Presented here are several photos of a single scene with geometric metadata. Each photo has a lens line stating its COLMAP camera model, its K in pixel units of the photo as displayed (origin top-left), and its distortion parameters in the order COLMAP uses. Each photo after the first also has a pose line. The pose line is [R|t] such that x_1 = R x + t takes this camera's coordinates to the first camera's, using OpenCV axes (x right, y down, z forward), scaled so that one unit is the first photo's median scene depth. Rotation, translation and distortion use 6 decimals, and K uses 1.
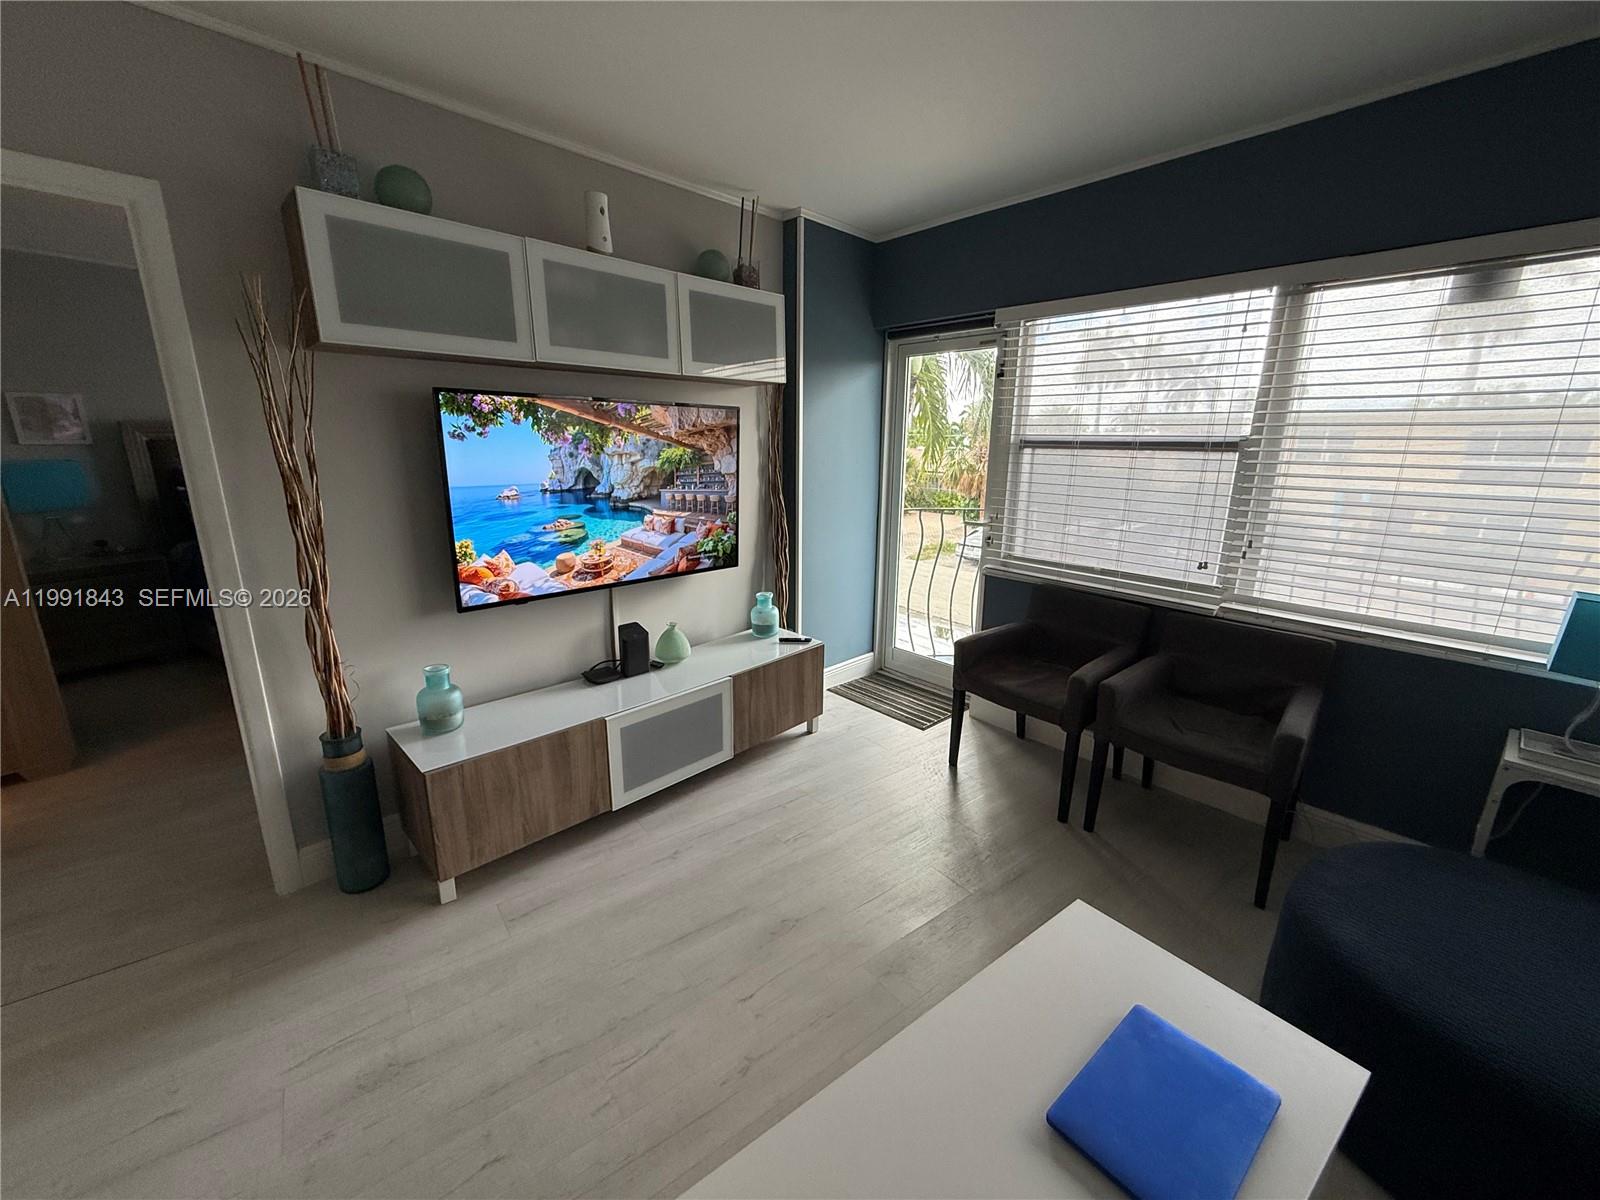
lens RADIAL K [[643.1, 0, 793.9], [0, 643.1, 599.3], [0, 0, 1]] dist [-0.000610, -0.000040]
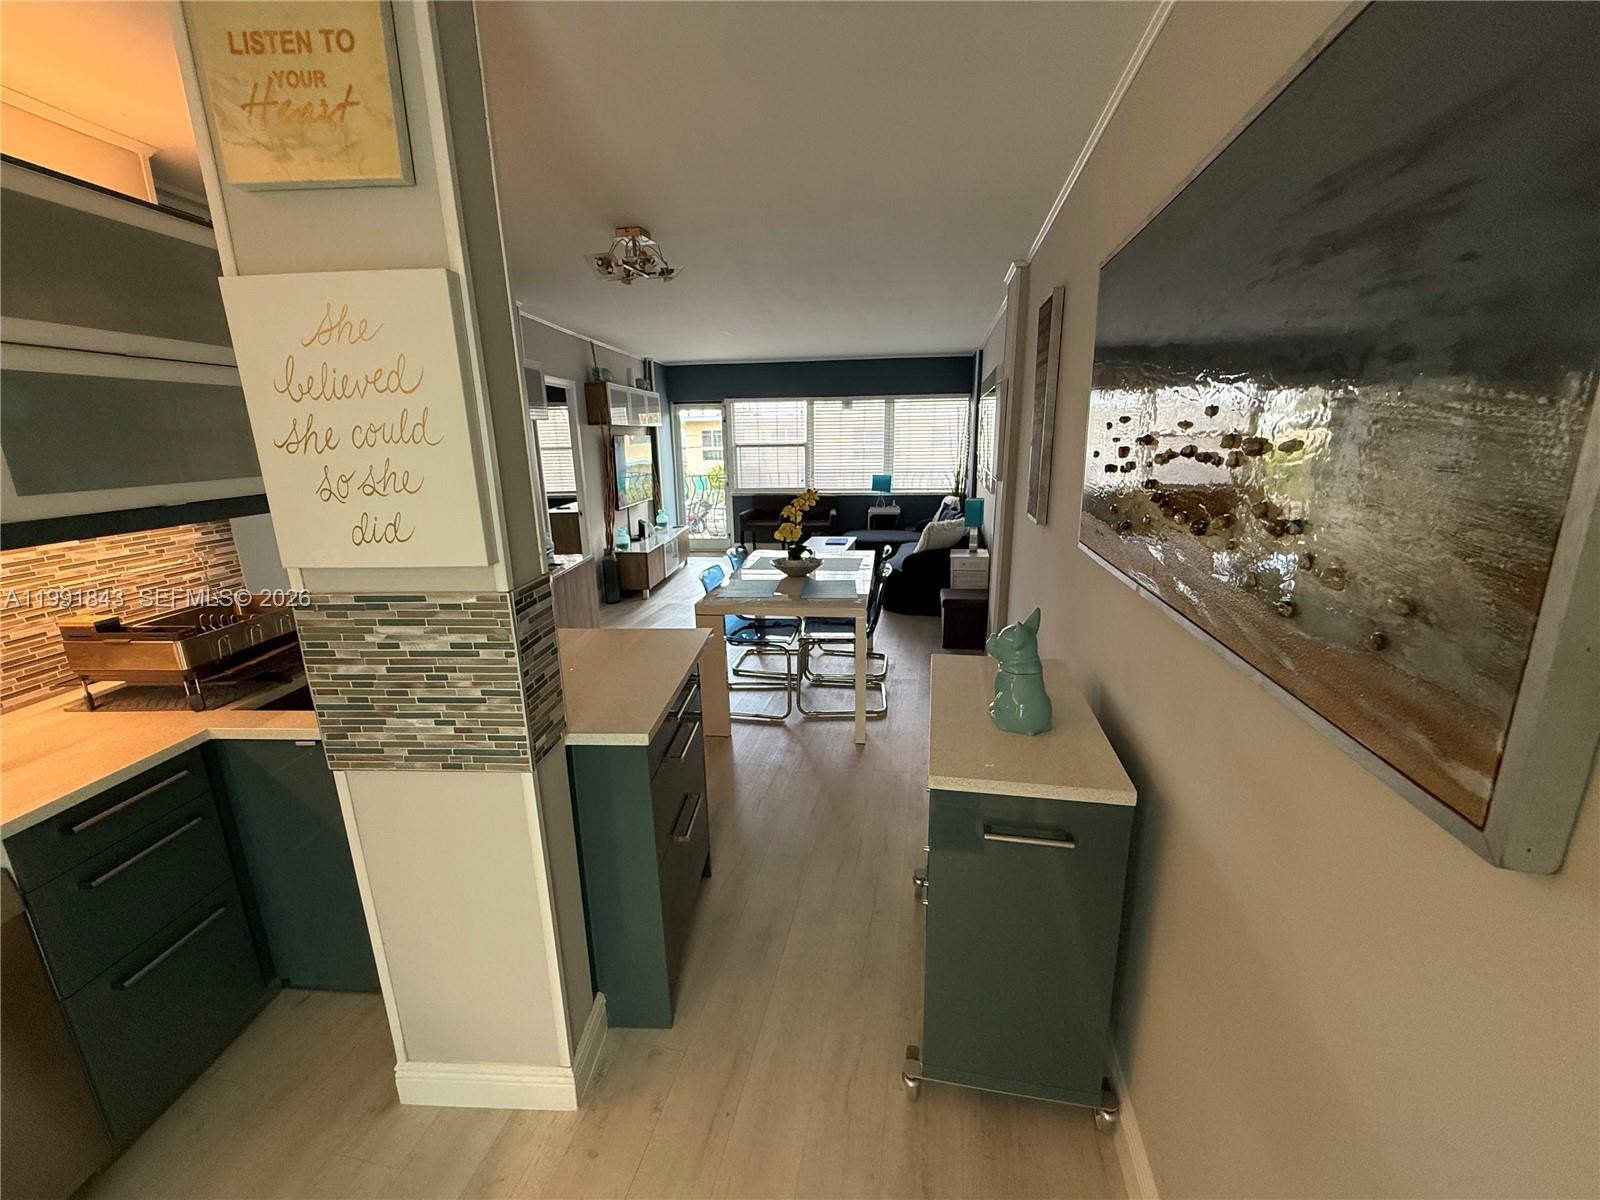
lens RADIAL K [[643.1, 0, 797.5], [0, 643.1, 602.2], [0, 0, 1]] dist [-0.000610, -0.000040]
pose [[0.749844, -0.184073, 0.635493, -1.601219], [0.184292, 0.980613, 0.066585, 0.335215], [-0.635429, 0.067188, 0.769230, -1.493968]]
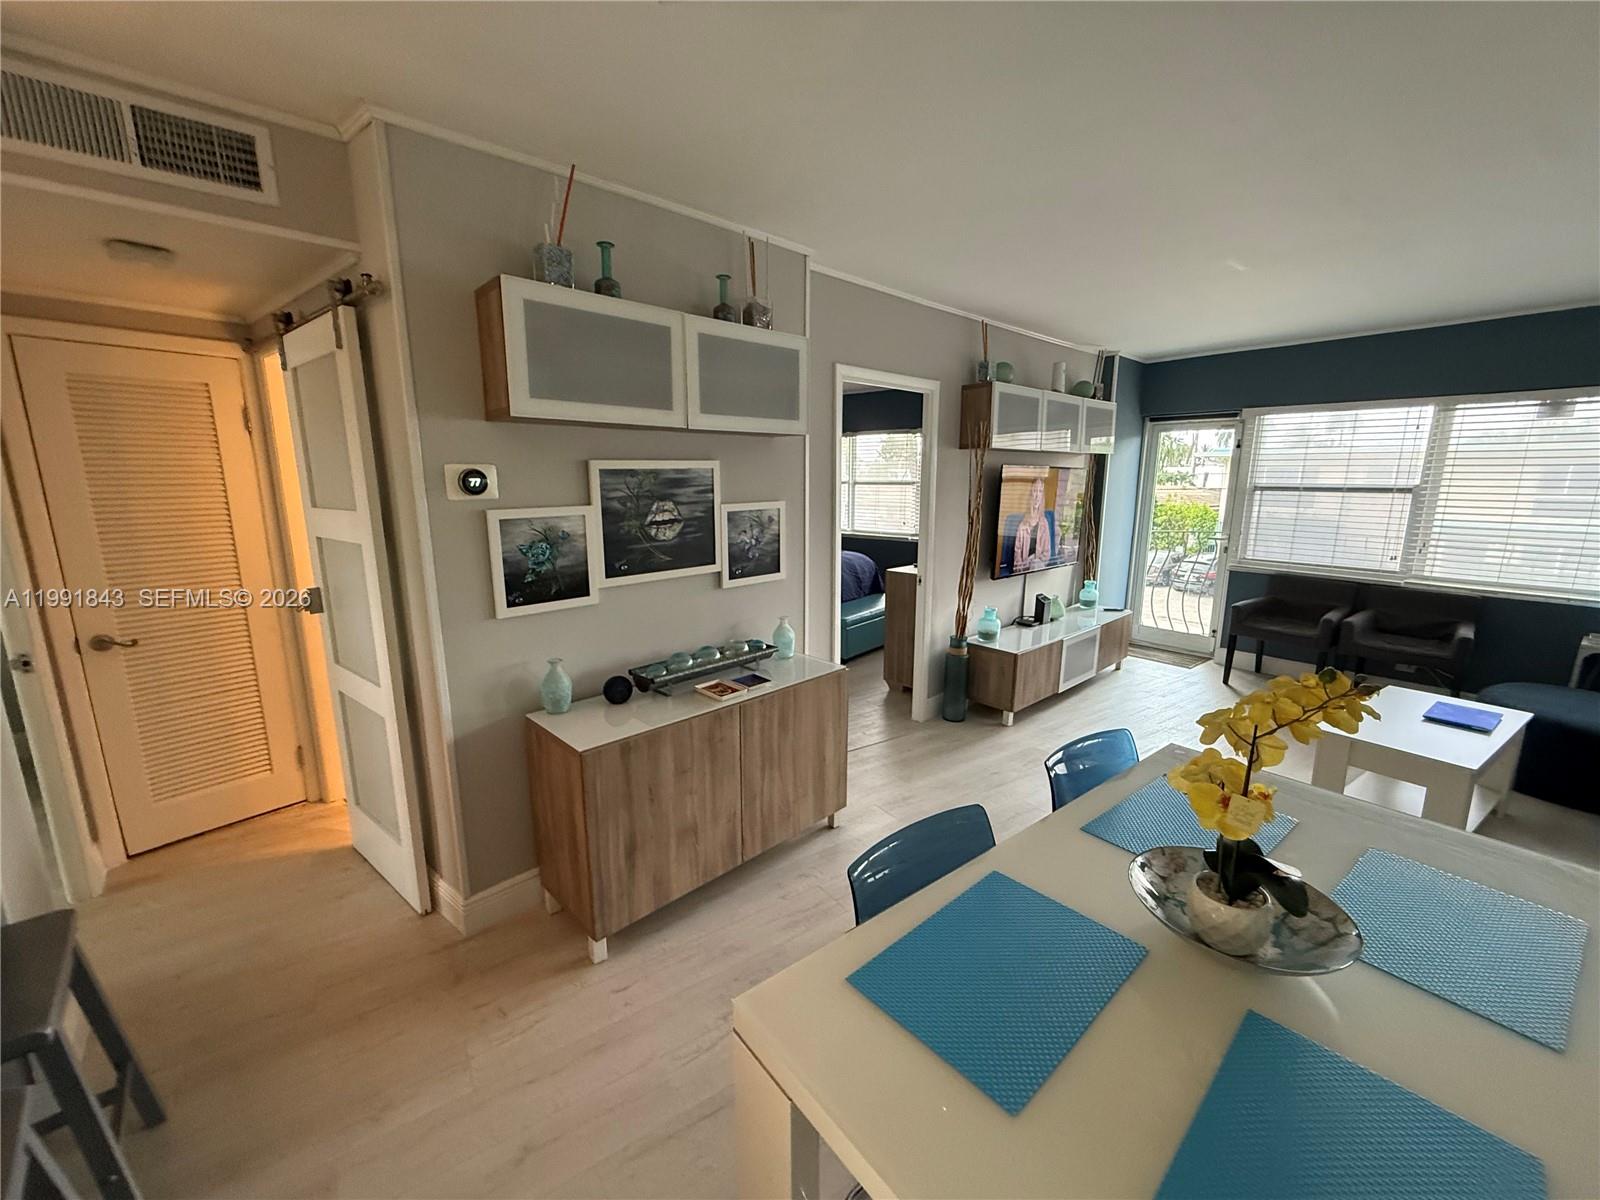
lens RADIAL K [[643.1, 0, 795.8], [0, 643.1, 599.9], [0, 0, 1]] dist [-0.000610, -0.000040]
pose [[0.999176, 0.005533, -0.040210, -0.892252], [-0.007811, 0.998359, -0.056722, 0.168665], [0.039830, 0.056989, 0.997580, -0.780281]]
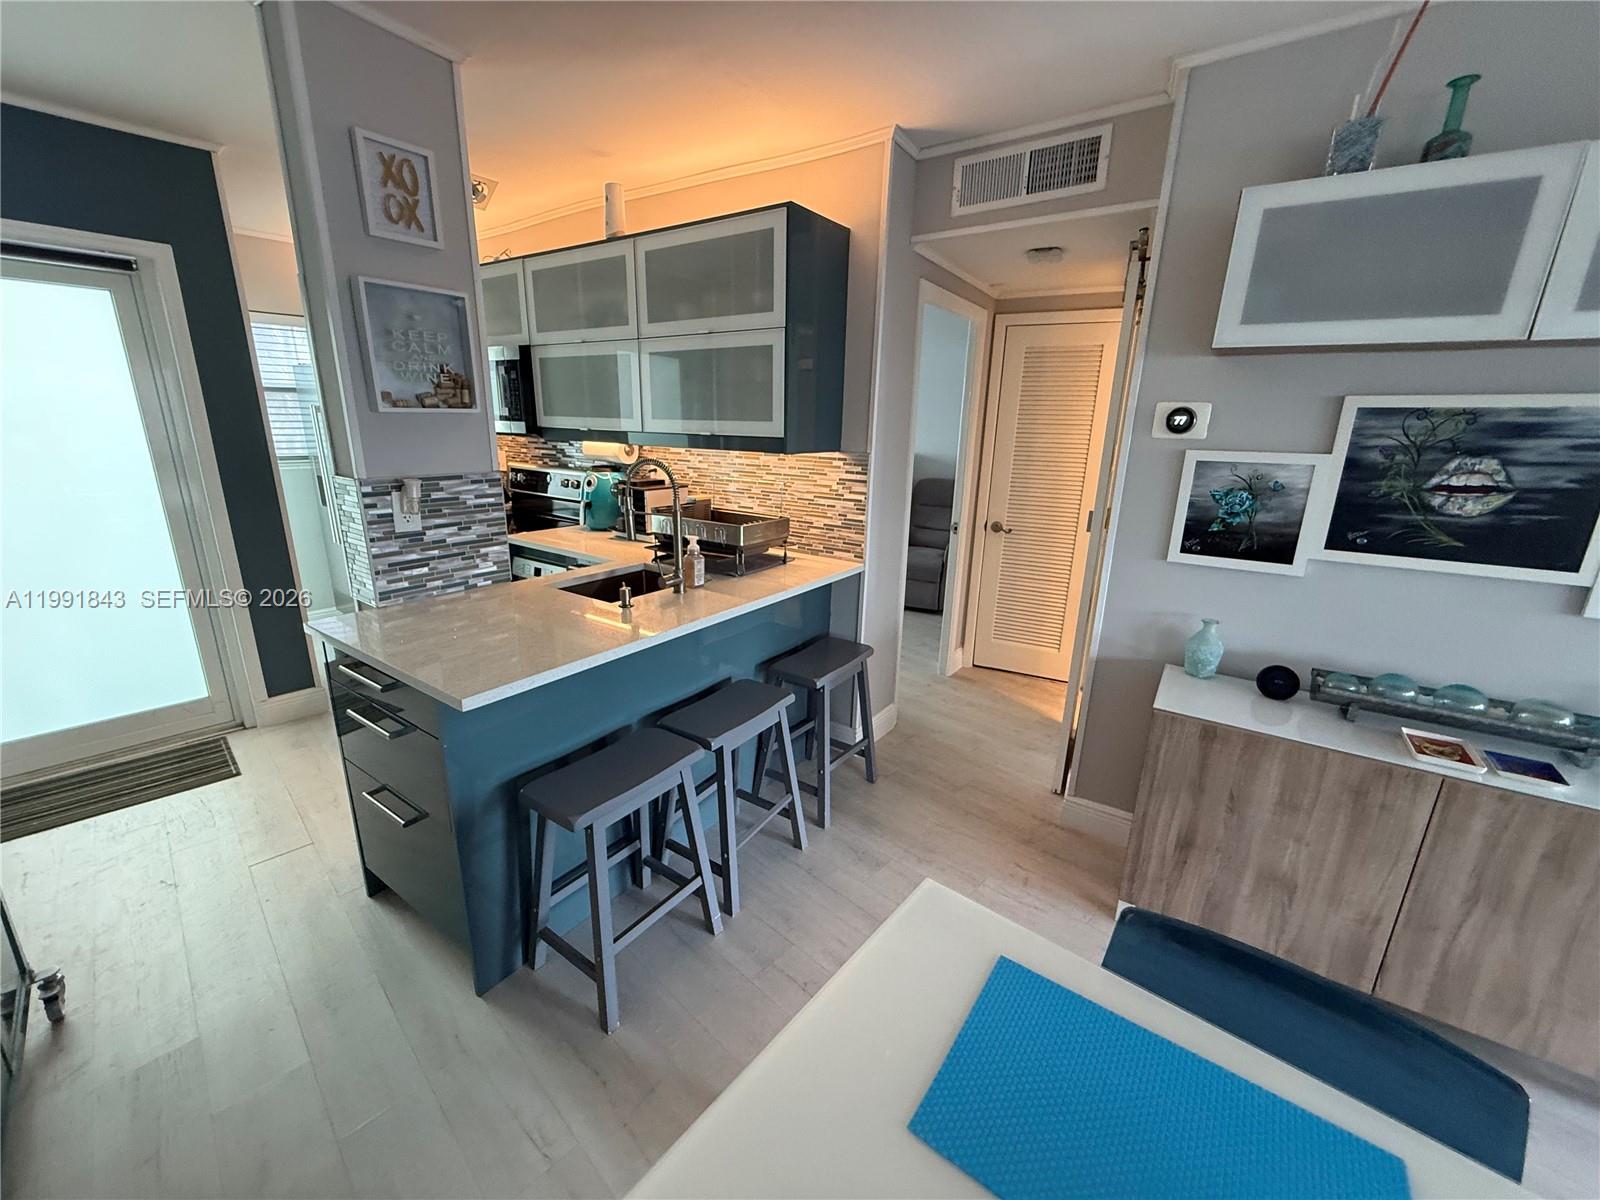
lens RADIAL K [[643.1, 0, 796.8], [0, 643.1, 603.7], [0, 0, 1]] dist [-0.000610, -0.000040]
pose [[0.159271, 0.272396, -0.948912, 1.812737], [-0.266105, 0.937451, 0.224441, -0.069502], [0.950695, 0.216763, 0.221795, 0.890629]]
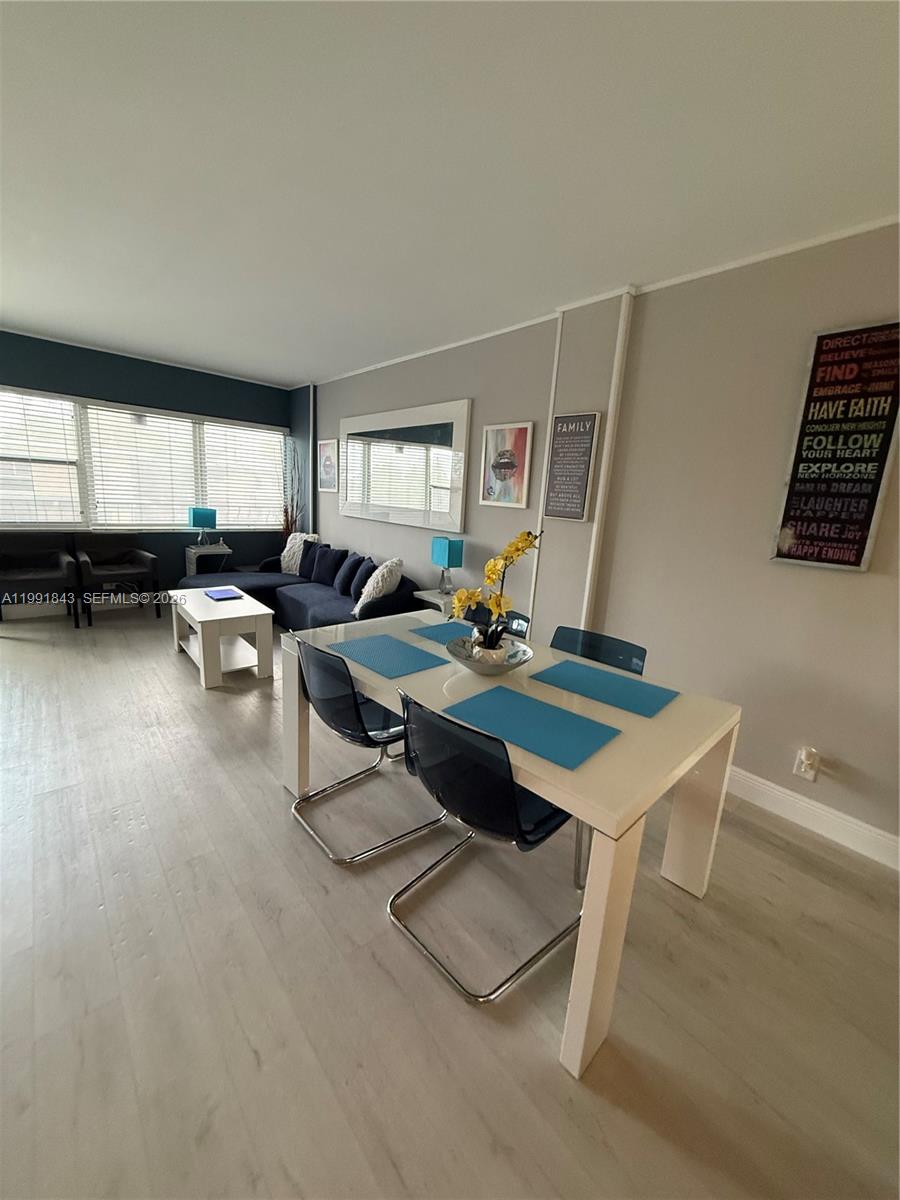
lens RADIAL K [[482.3, 0, 456.2], [0, 482.3, 597.9], [0, 0, 1]] dist [-0.000610, -0.000040]
pose [[-0.062167, -0.223677, 0.972679, -1.286663], [0.179218, 0.956221, 0.231347, 0.088776], [-0.981843, 0.188704, -0.019358, -0.299711]]
